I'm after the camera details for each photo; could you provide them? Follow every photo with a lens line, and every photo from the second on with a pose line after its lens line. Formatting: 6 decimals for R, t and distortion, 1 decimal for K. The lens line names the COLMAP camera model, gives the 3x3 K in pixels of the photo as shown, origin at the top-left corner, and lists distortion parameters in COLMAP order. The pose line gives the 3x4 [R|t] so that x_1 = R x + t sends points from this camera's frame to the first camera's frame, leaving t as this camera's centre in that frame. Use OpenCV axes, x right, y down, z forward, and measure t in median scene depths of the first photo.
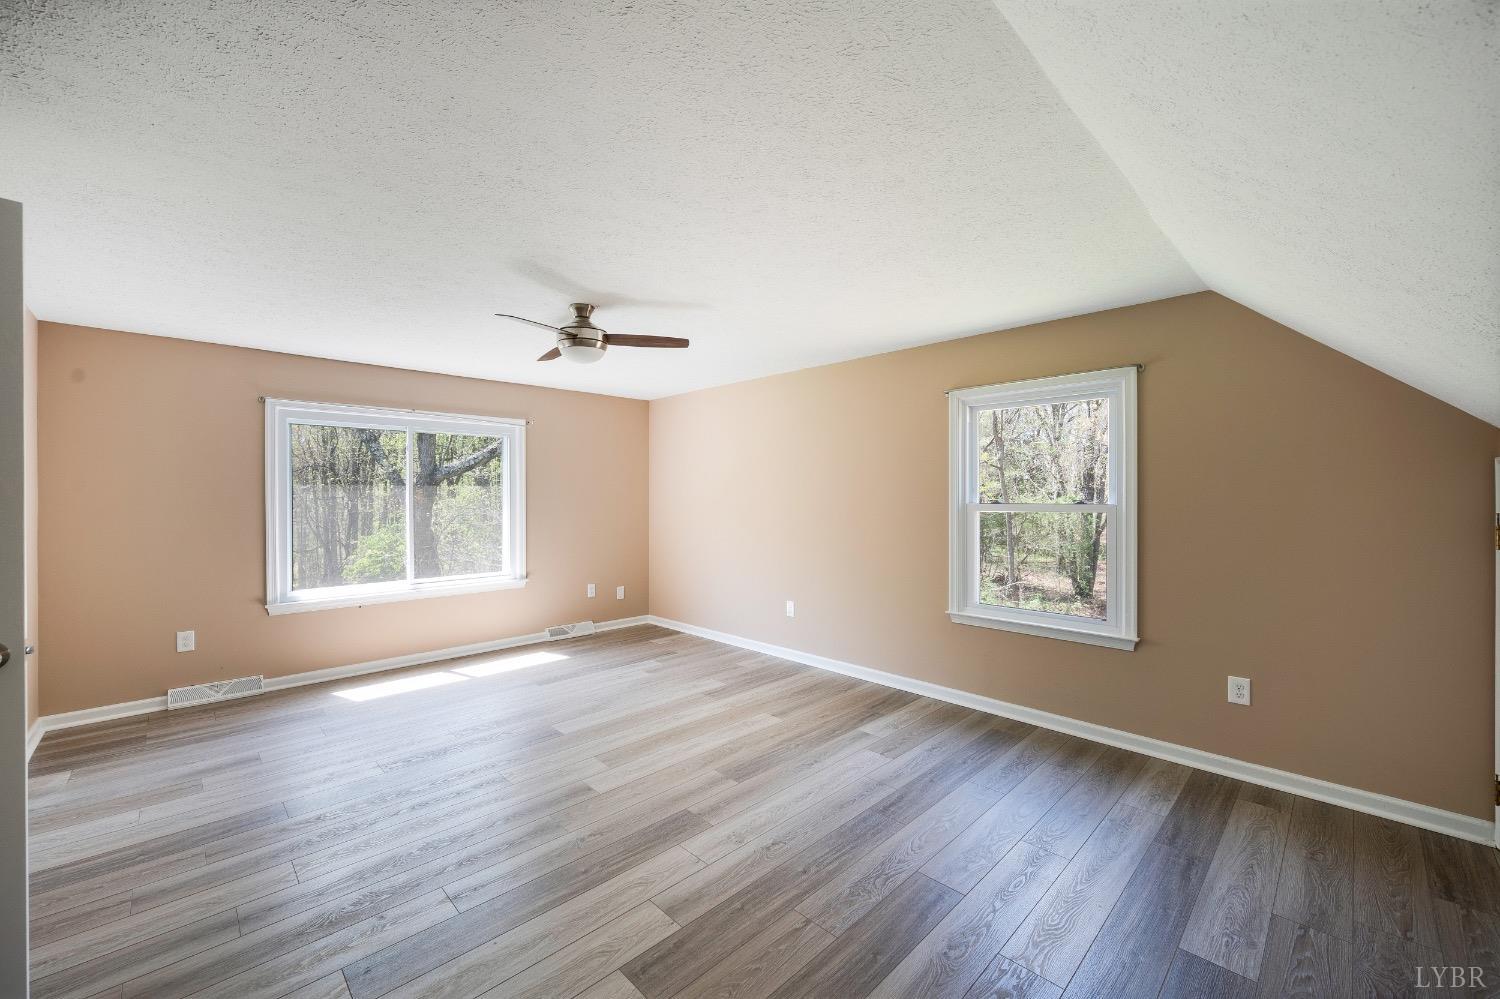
lens RADIAL K [[597.1, 0, 748.2], [0, 597.1, 495.6], [0, 0, 1]] dist [-0.002048, 0.000267]
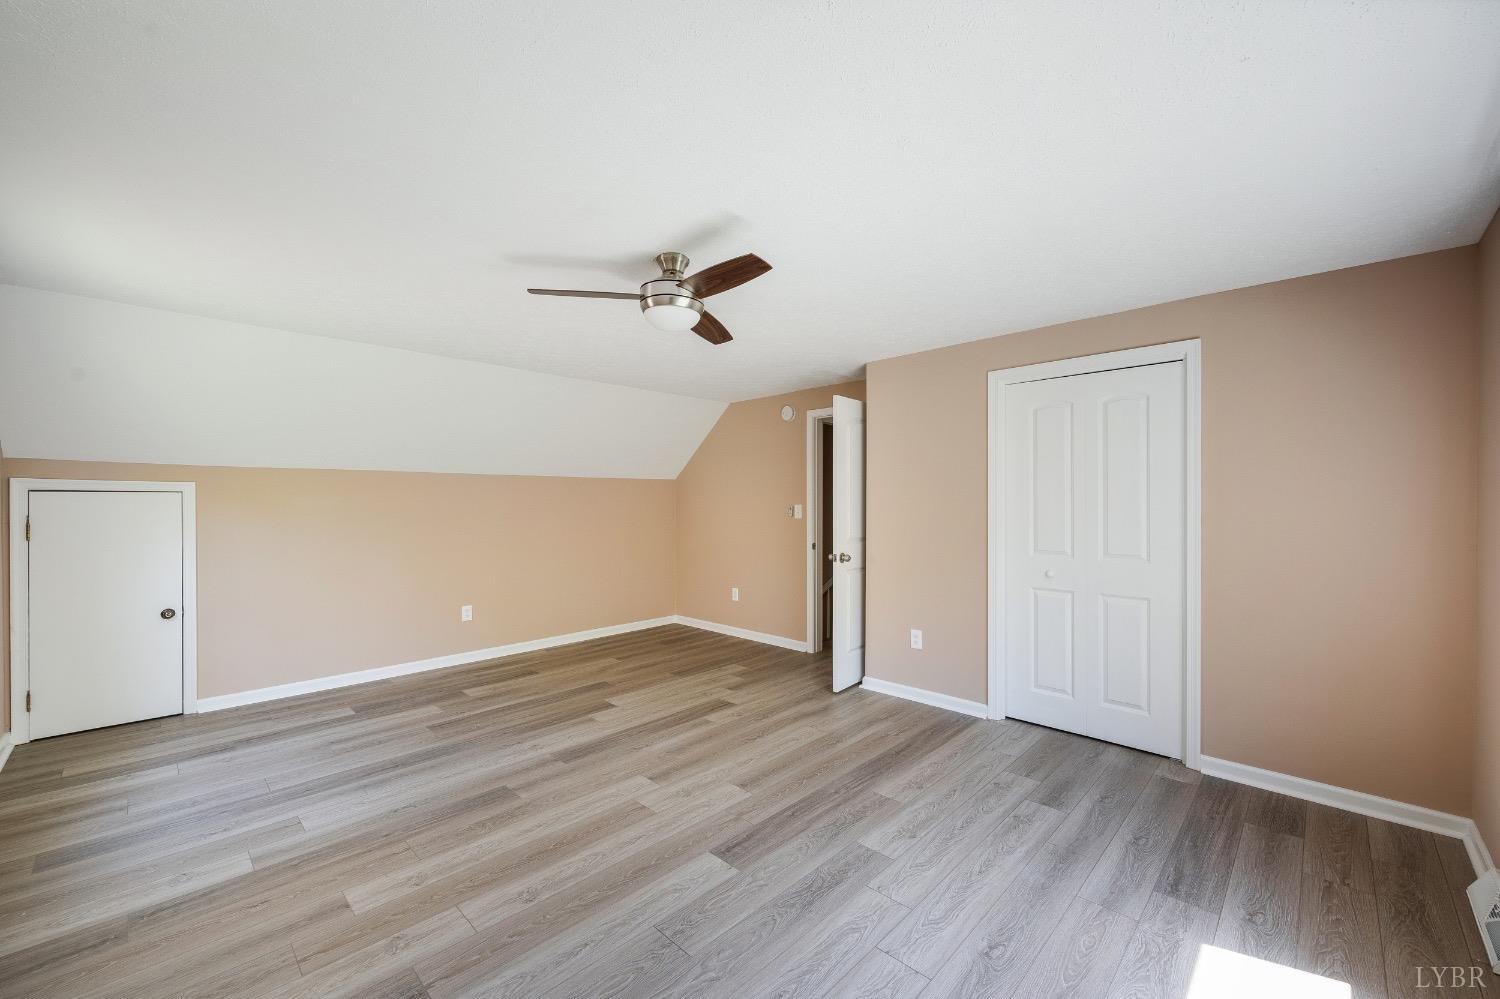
lens RADIAL K [[597.1, 0, 749.3], [0, 597.1, 501.5], [0, 0, 1]] dist [-0.002048, 0.000267]
pose [[-0.999624, 0.002207, -0.027321, -0.383152], [0.002095, 0.999989, 0.004127, -0.002486], [0.027330, 0.004068, -0.999618, 1.918470]]
